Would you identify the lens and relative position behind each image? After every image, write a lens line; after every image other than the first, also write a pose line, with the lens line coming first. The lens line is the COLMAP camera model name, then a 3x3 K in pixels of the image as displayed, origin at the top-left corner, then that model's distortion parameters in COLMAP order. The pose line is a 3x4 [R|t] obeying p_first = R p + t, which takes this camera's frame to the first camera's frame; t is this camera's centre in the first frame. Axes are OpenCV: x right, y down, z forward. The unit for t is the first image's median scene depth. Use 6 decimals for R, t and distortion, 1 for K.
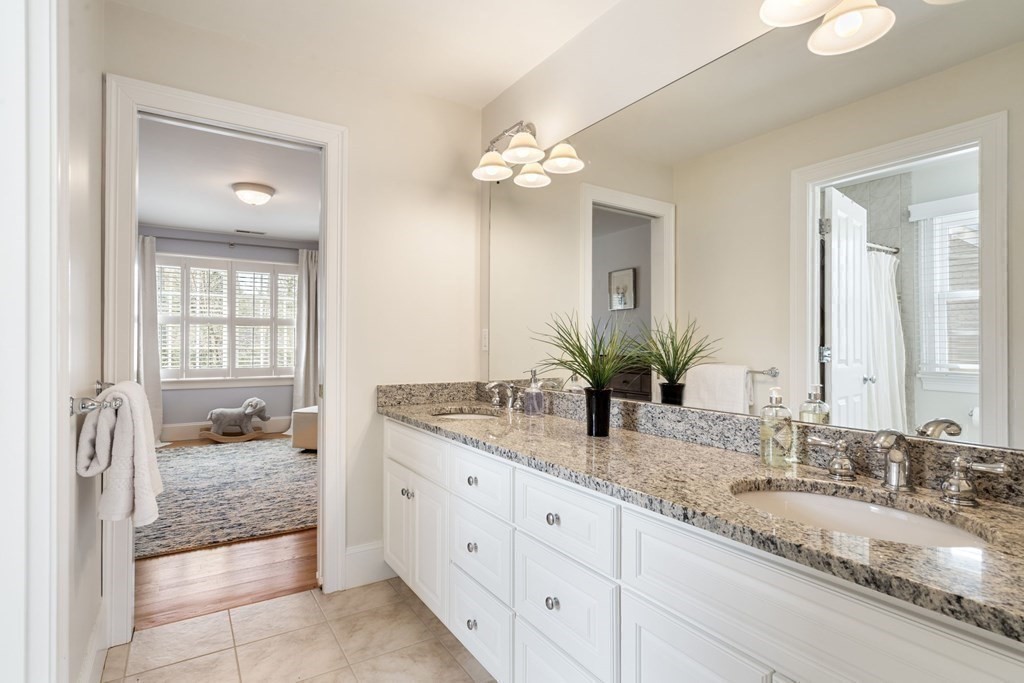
lens RADIAL K [[474.3, 0, 497.6], [0, 474.3, 344.6], [0, 0, 1]] dist [-0.002905, 0.000094]
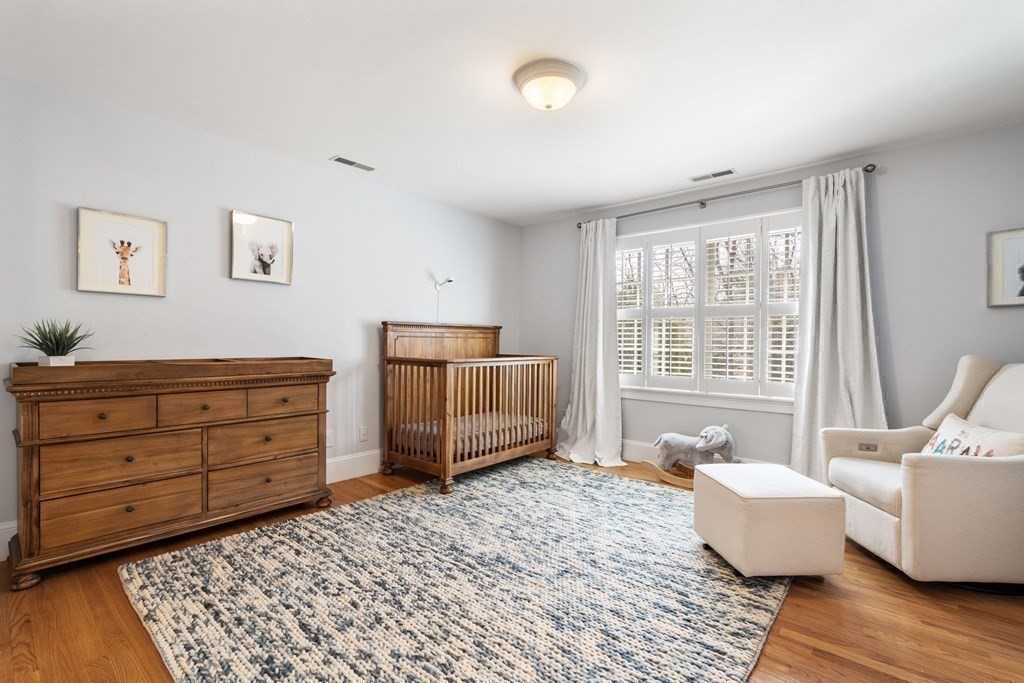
lens RADIAL K [[474.3, 0, 497.6], [0, 474.3, 344.6], [0, 0, 1]] dist [-0.002905, 0.000094]
pose [[0.299434, 0.005381, -0.954102, 0.033564], [-0.010630, 0.999941, 0.002304, 0.001229], [0.954058, 0.009452, 0.299474, 0.830024]]
